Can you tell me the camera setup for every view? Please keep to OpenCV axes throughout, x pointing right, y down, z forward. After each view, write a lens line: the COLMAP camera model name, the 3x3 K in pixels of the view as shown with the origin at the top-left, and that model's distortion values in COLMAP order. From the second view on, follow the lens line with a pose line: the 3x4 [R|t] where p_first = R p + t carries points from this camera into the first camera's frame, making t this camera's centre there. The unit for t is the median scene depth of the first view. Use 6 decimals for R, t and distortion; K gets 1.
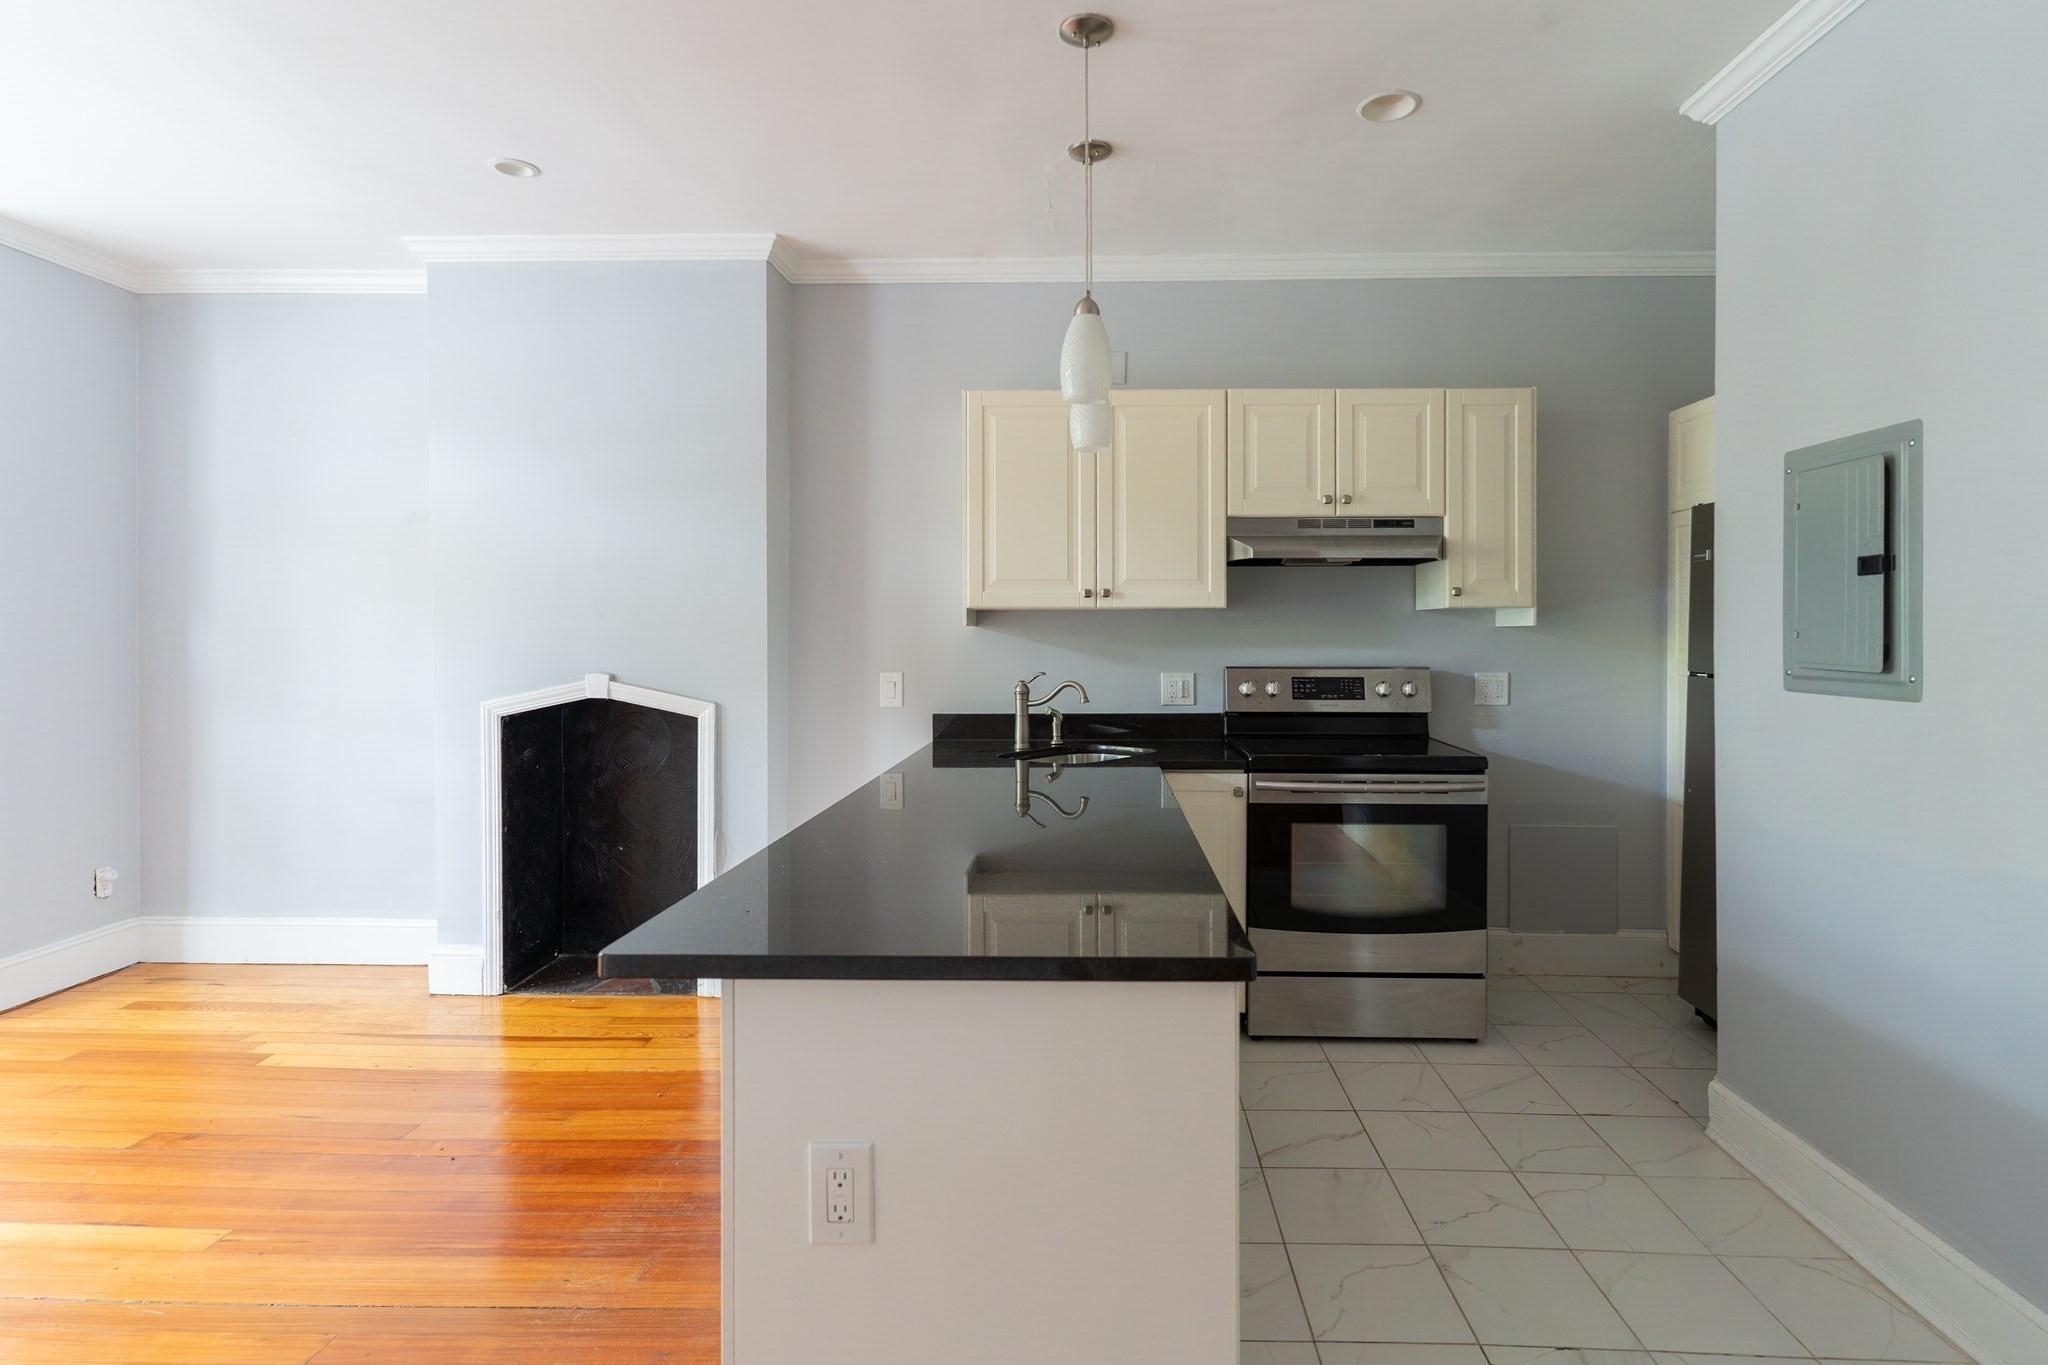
lens RADIAL K [[1014.0, 0, 1062.9], [0, 1014.0, 643.3], [0, 0, 1]] dist [0.003015, -0.000304]
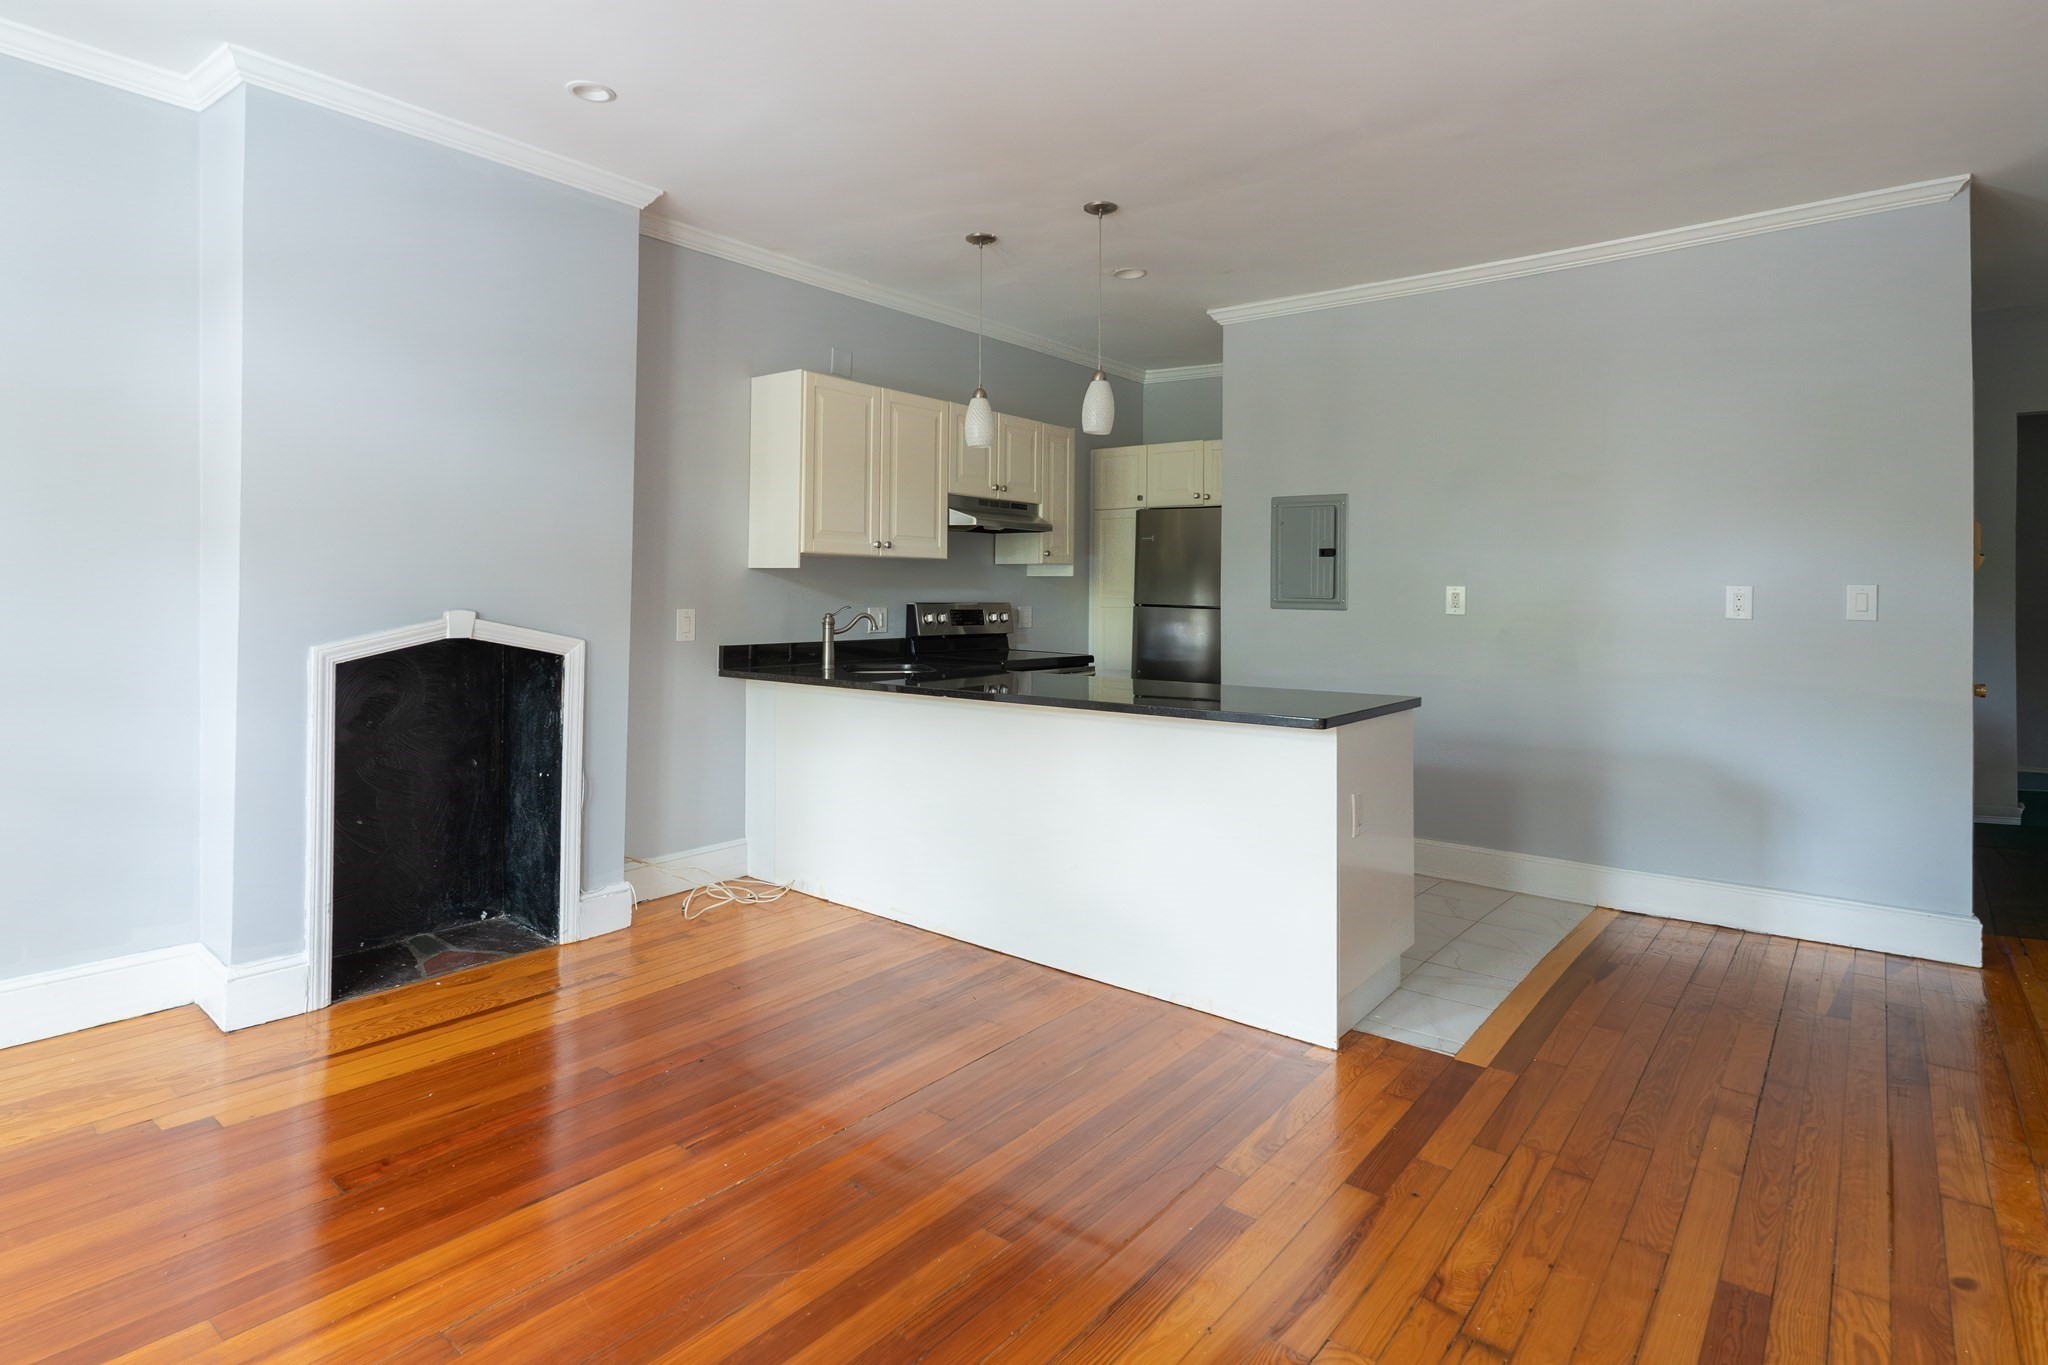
lens RADIAL K [[1067.4, 0, 989.1], [0, 1067.4, 578.0], [0, 0, 1]] dist [-0.001819, 0.000340]
pose [[0.618153, 0.016635, 0.785882, -0.941748], [-0.003542, 0.999825, -0.018377, 0.017199], [-0.786050, 0.008577, 0.618104, 0.052654]]
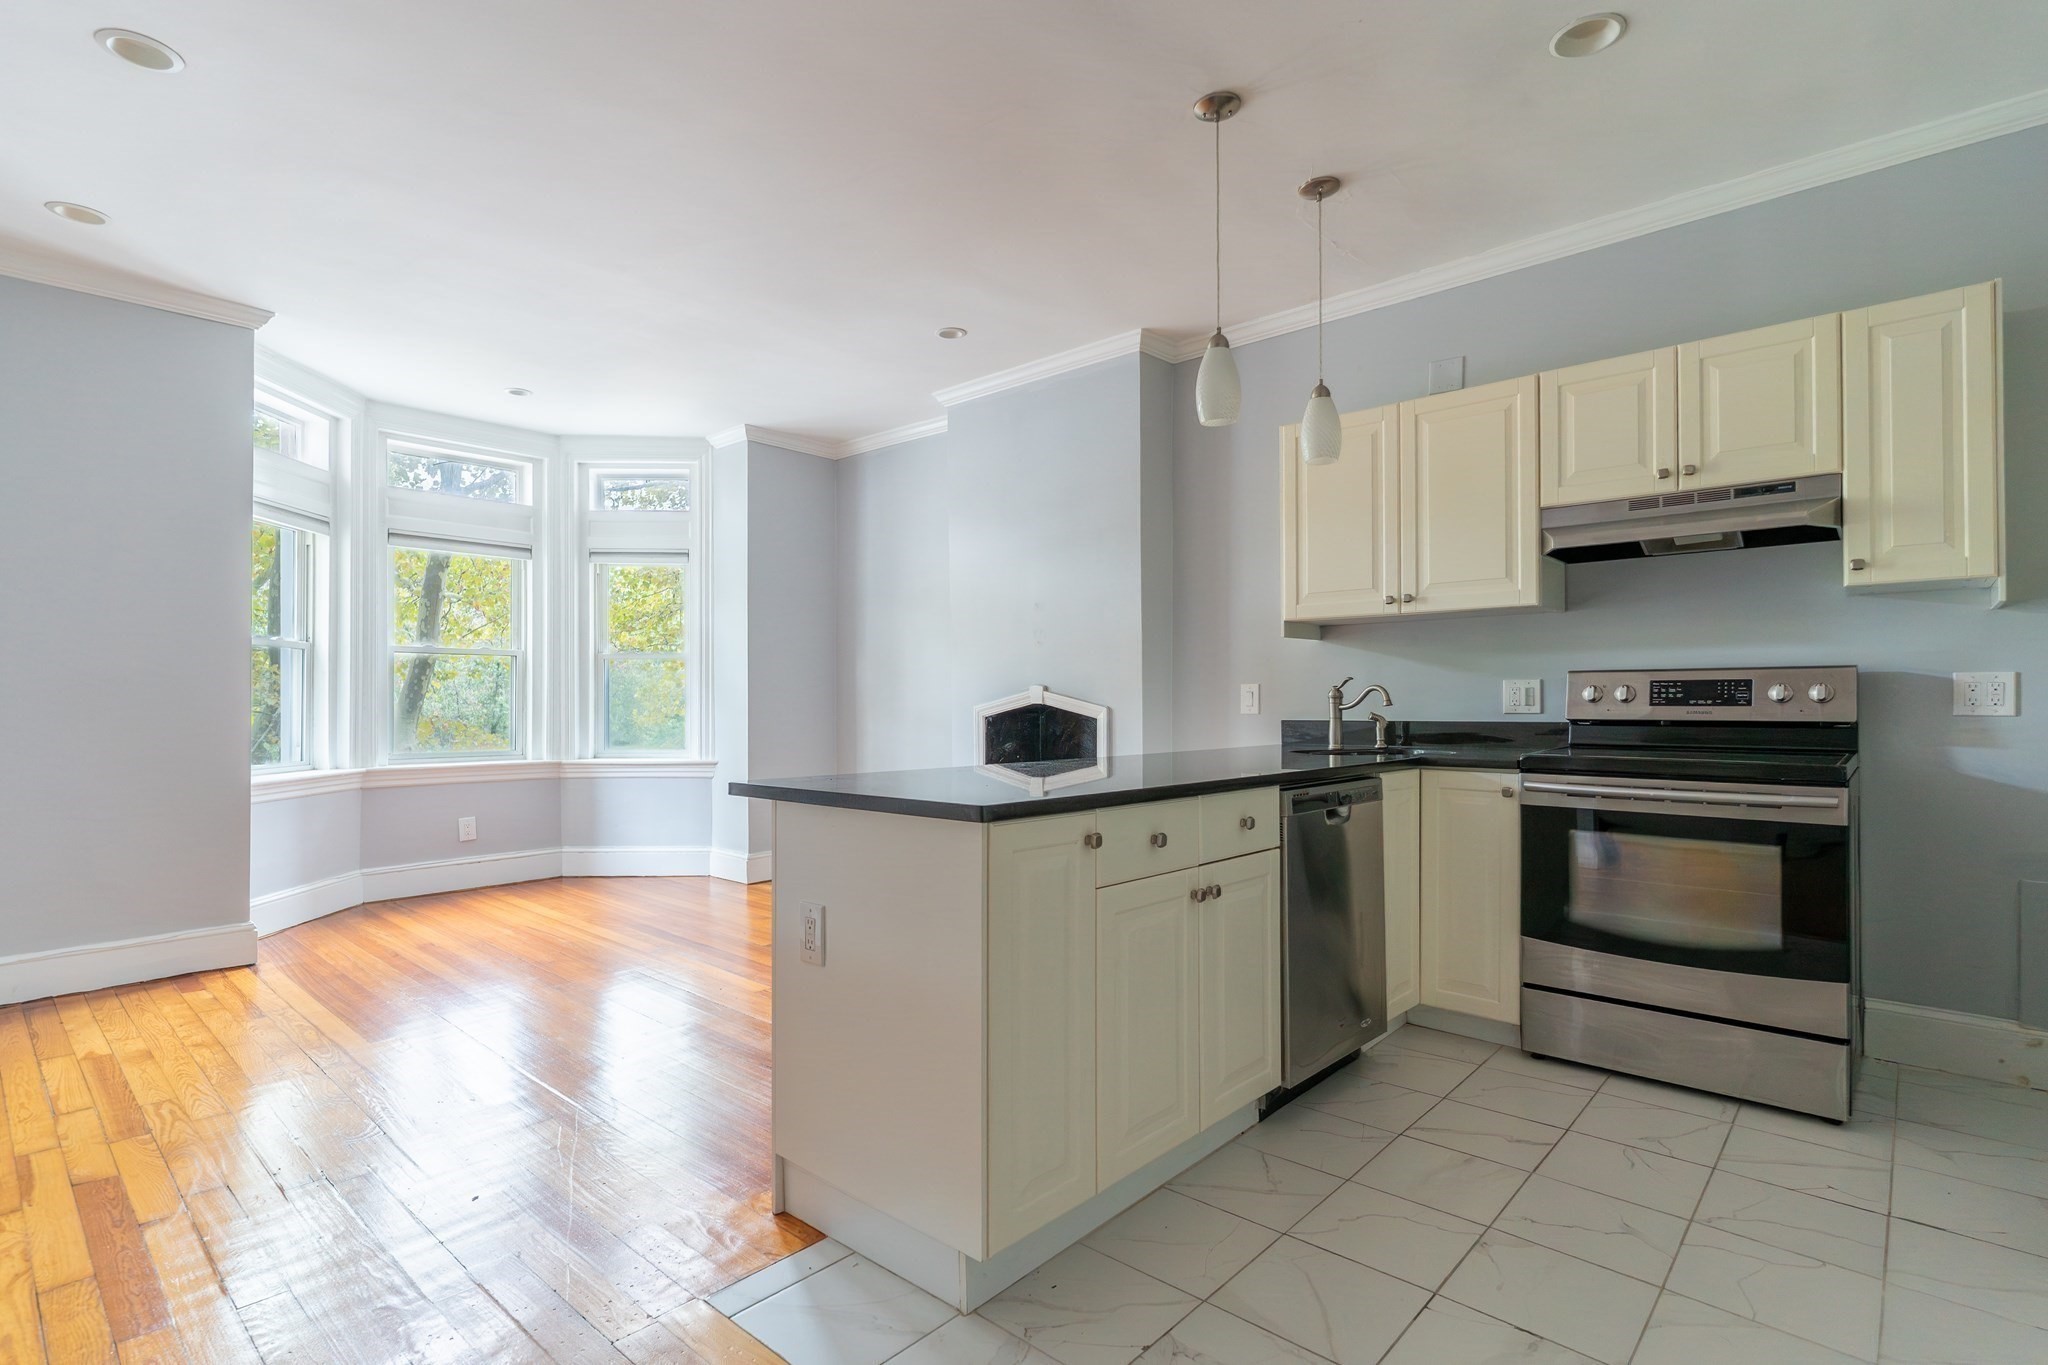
lens RADIAL K [[975.7, 0, 1014.6], [0, 975.7, 689.8], [0, 0, 1]] dist [-0.001084, 0.000026]
pose [[0.758797, -0.009722, -0.651255, 0.375982], [0.000273, 0.999893, -0.014609, 0.056250], [0.651328, 0.010908, 0.758718, -0.003278]]
